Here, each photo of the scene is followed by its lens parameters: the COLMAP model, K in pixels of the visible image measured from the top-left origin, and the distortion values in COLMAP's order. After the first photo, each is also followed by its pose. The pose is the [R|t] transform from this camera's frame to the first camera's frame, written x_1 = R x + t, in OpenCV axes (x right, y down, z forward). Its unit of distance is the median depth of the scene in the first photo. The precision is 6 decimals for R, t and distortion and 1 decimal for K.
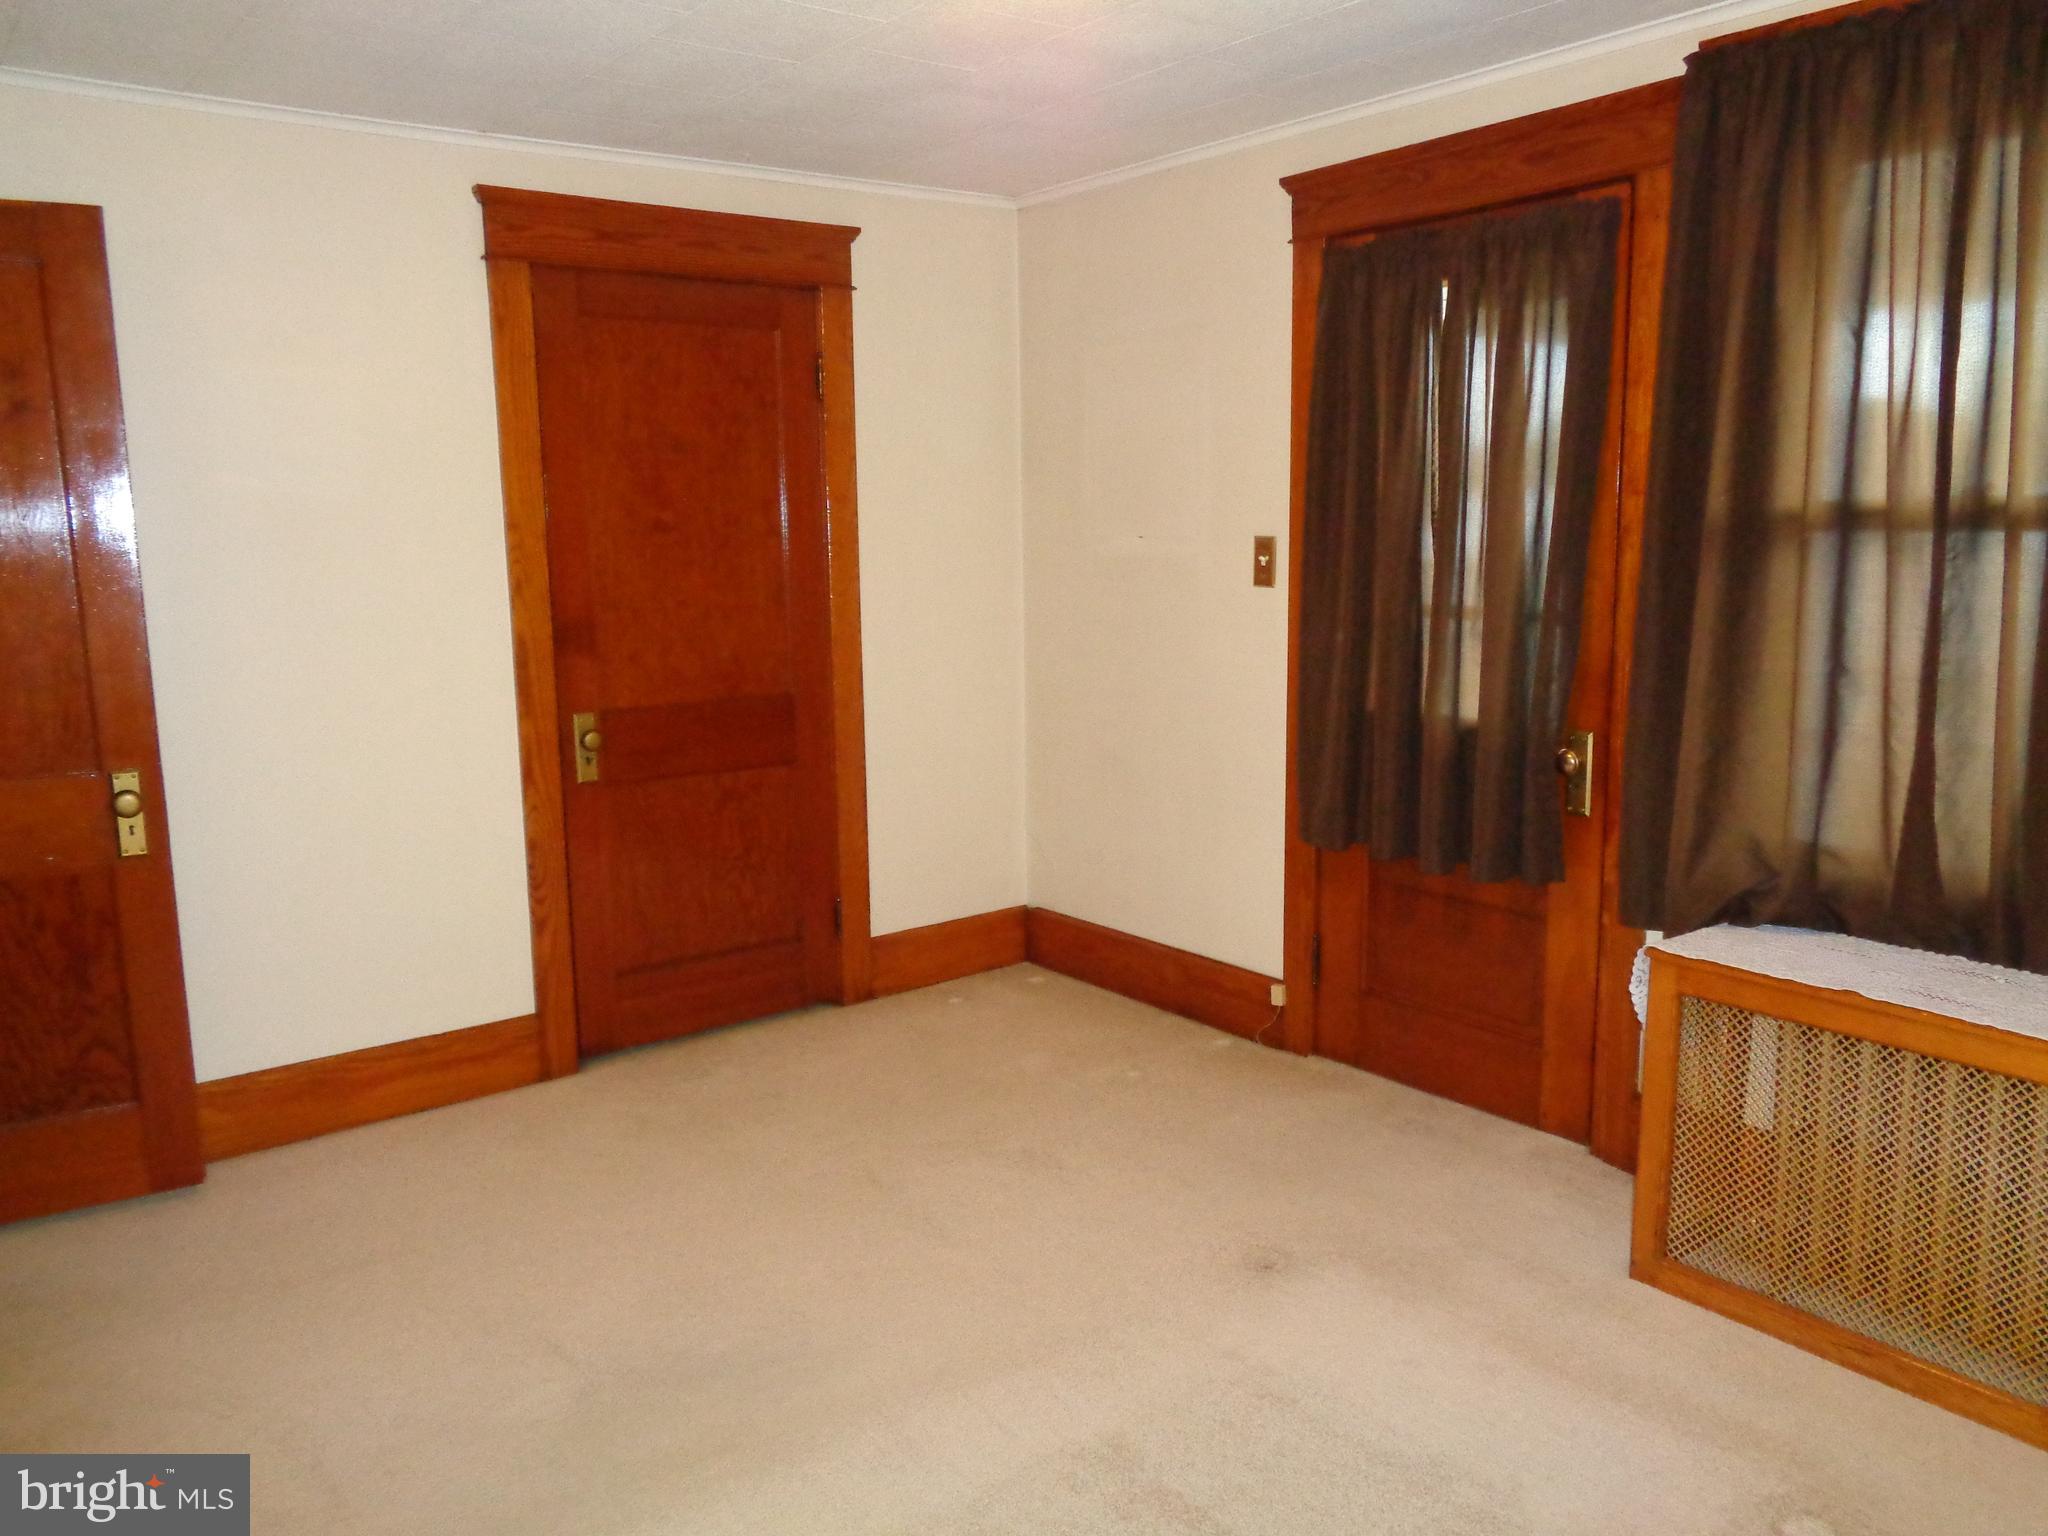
lens RADIAL K [[1505.9, 0, 1015.6], [0, 1505.9, 771.6], [0, 0, 1]] dist [-0.027503, -0.002425]
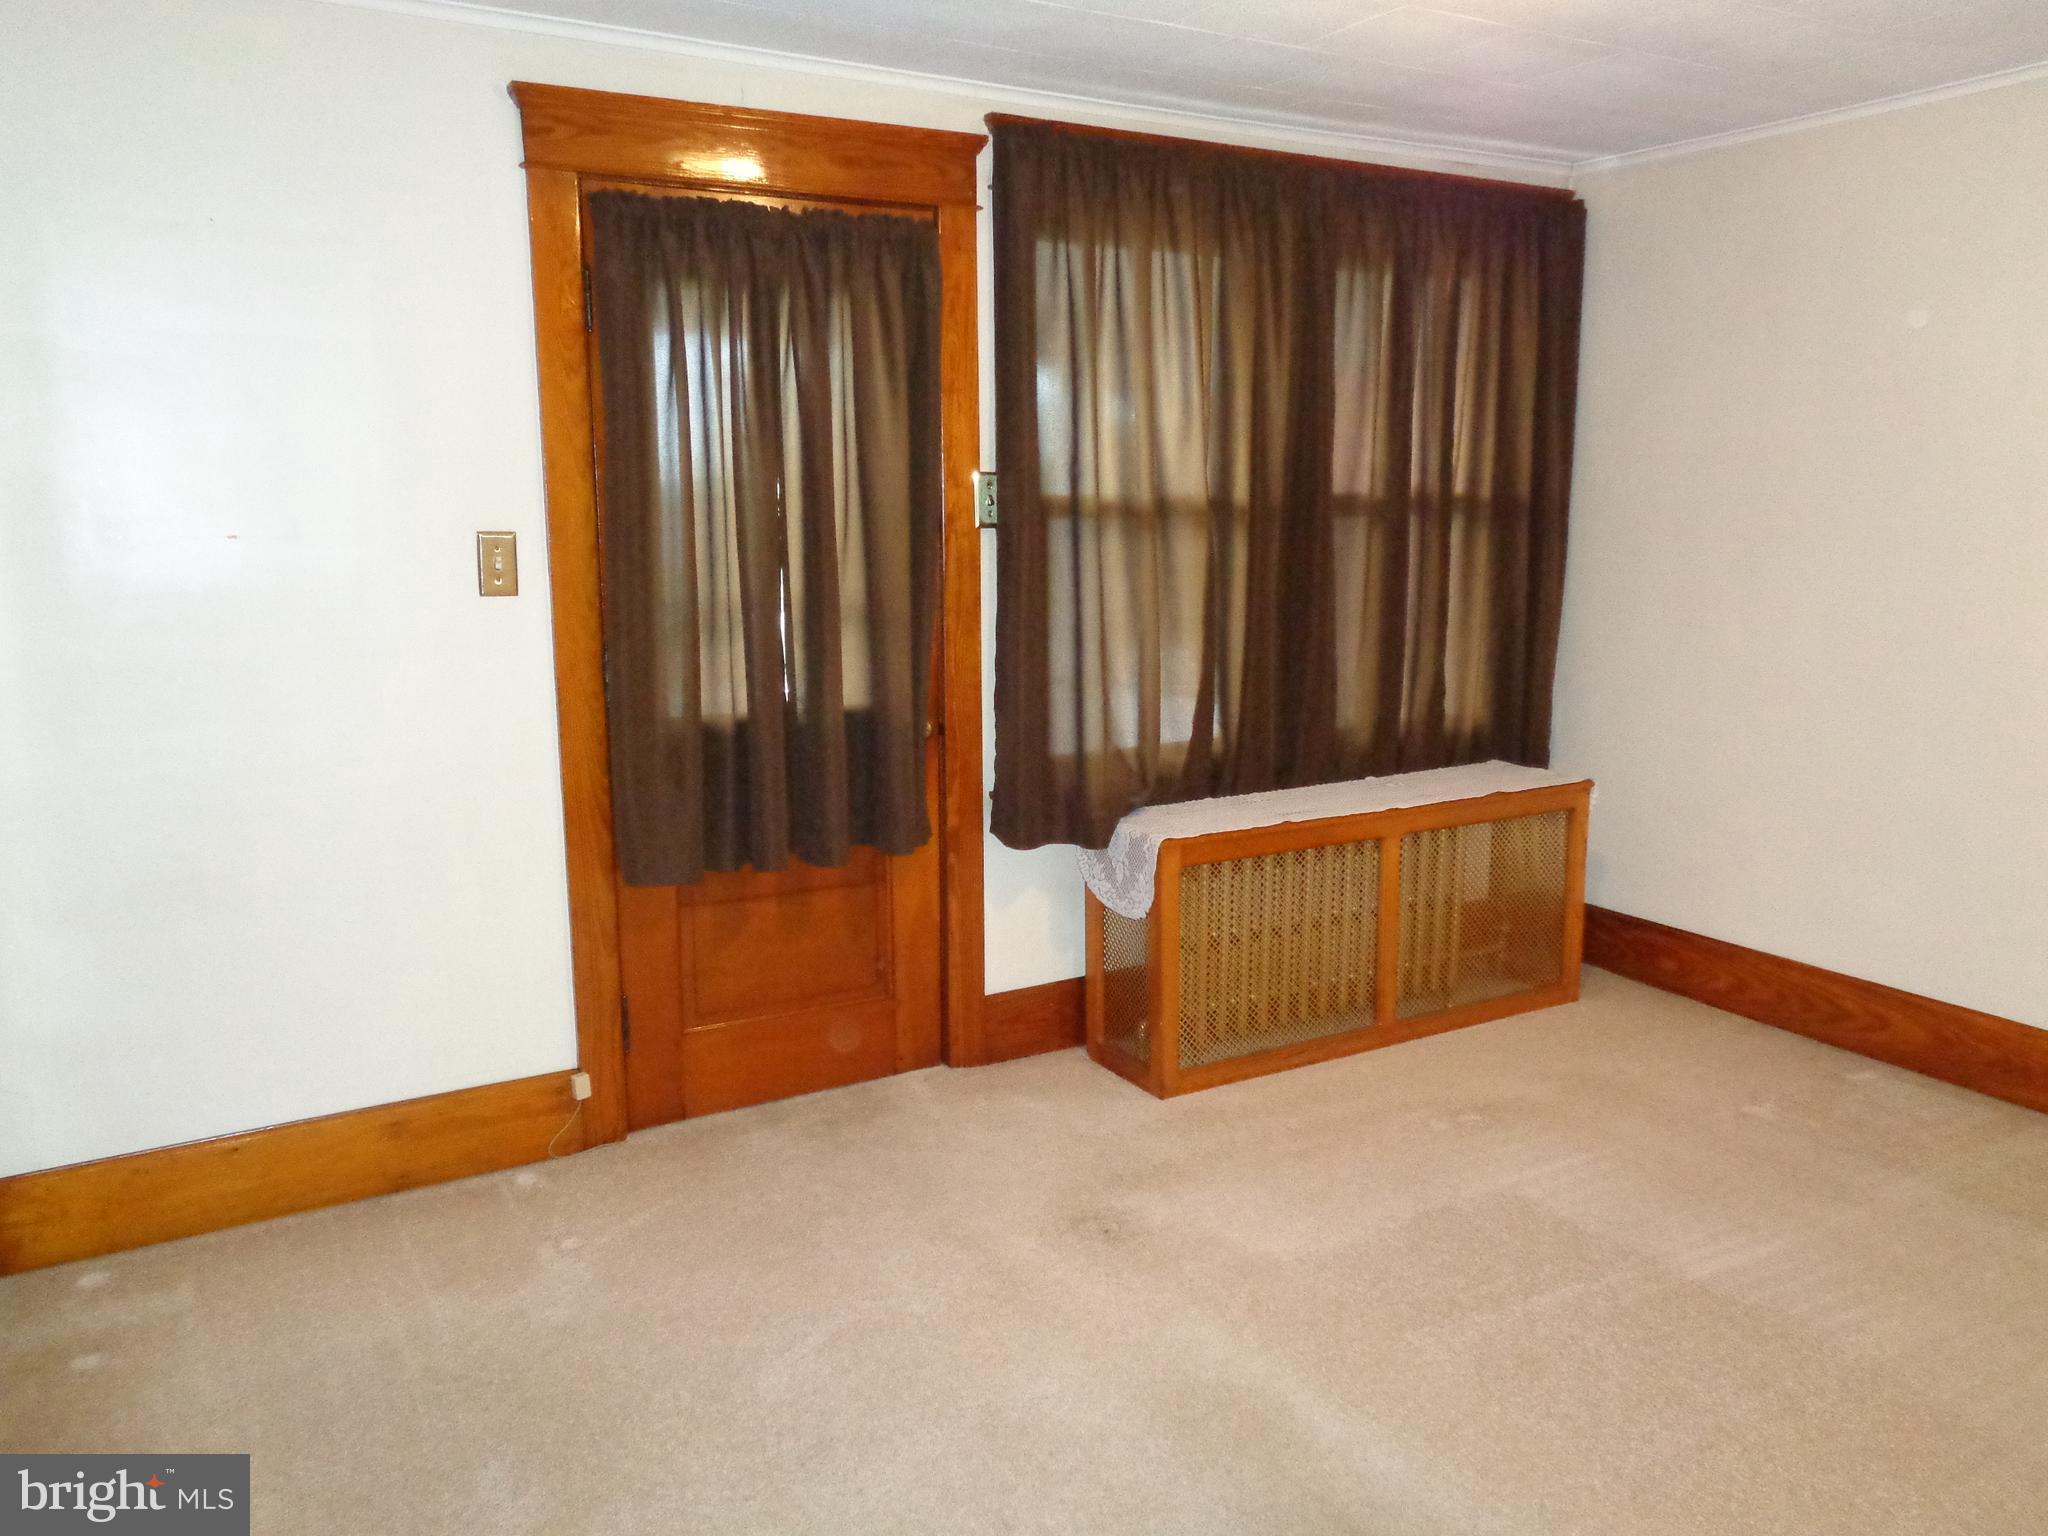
lens RADIAL K [[1503.5, 0, 1024.0], [0, 1503.5, 768.0], [0, 0, 1]] dist [-0.006546, -0.002255]
pose [[0.142578, -0.164382, 0.976038, -0.618857], [0.165357, 0.976210, 0.140256, -0.106783], [-0.975873, 0.141398, 0.166368, 0.653763]]
